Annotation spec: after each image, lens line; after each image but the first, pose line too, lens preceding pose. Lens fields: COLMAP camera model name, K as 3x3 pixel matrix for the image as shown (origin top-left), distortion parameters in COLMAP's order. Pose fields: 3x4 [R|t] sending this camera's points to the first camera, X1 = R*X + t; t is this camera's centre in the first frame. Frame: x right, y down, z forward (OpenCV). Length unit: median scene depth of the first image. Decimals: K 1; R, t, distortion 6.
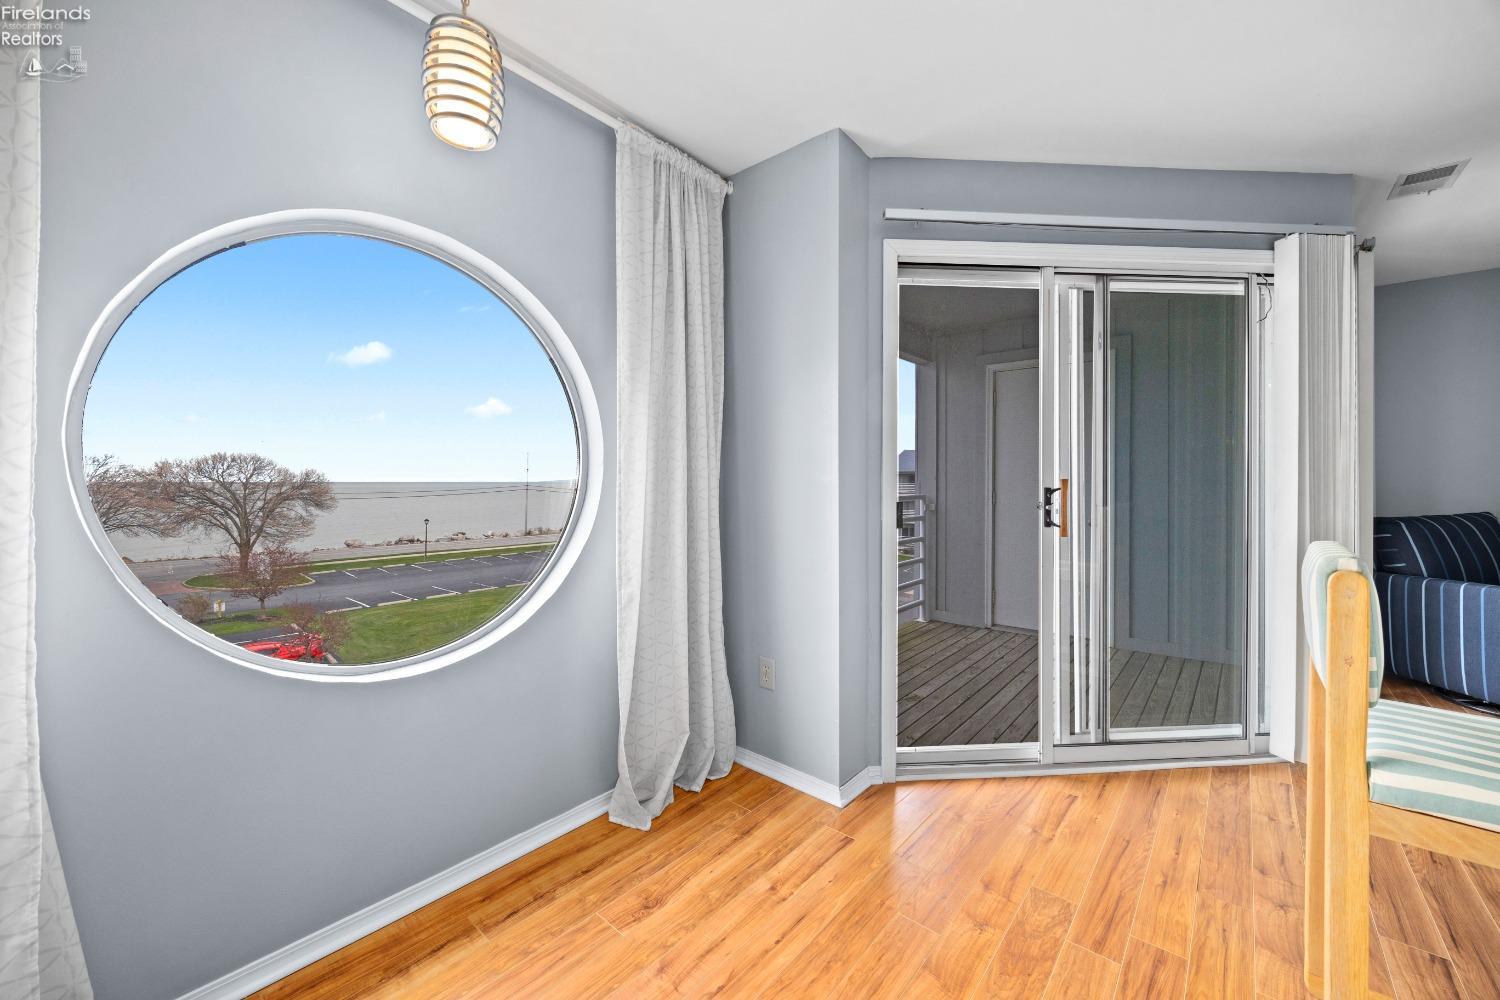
lens RADIAL K [[585.6, 0, 748.7], [0, 585.6, 489.0], [0, 0, 1]] dist [0.002012, -0.000758]
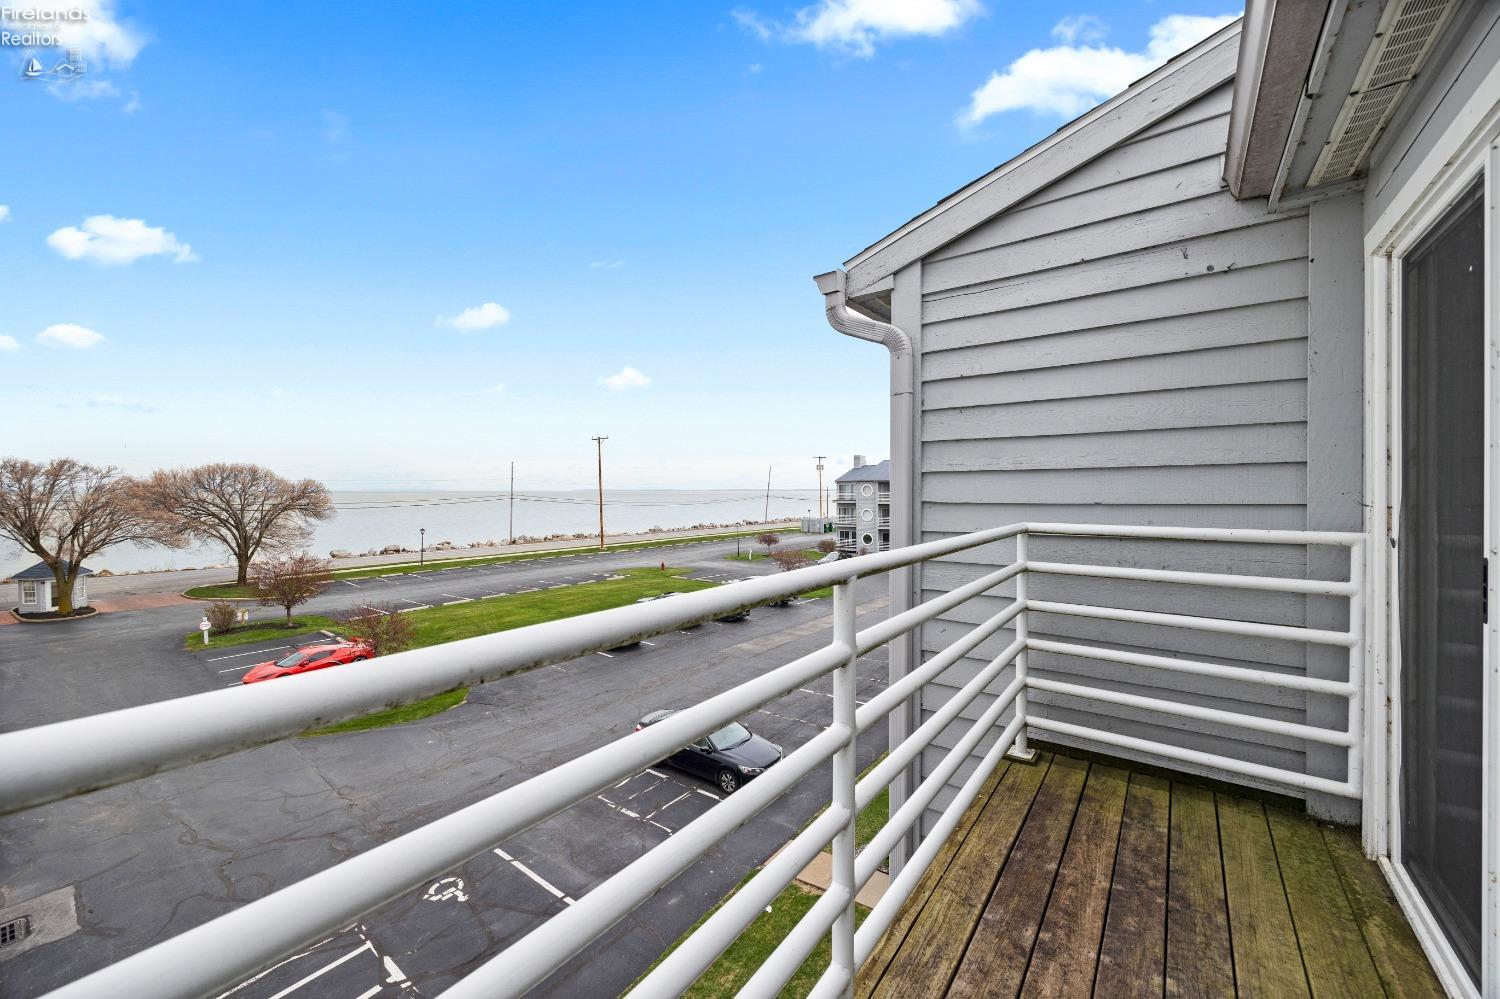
lens RADIAL K [[585.6, 0, 761.2], [0, 585.6, 497.8], [0, 0, 1]] dist [0.002012, -0.000758]
pose [[0.996090, -0.004714, 0.088214, -0.097522], [0.004547, 0.999987, 0.002099, -0.001875], [-0.088223, -0.001689, 0.996099, -0.090905]]
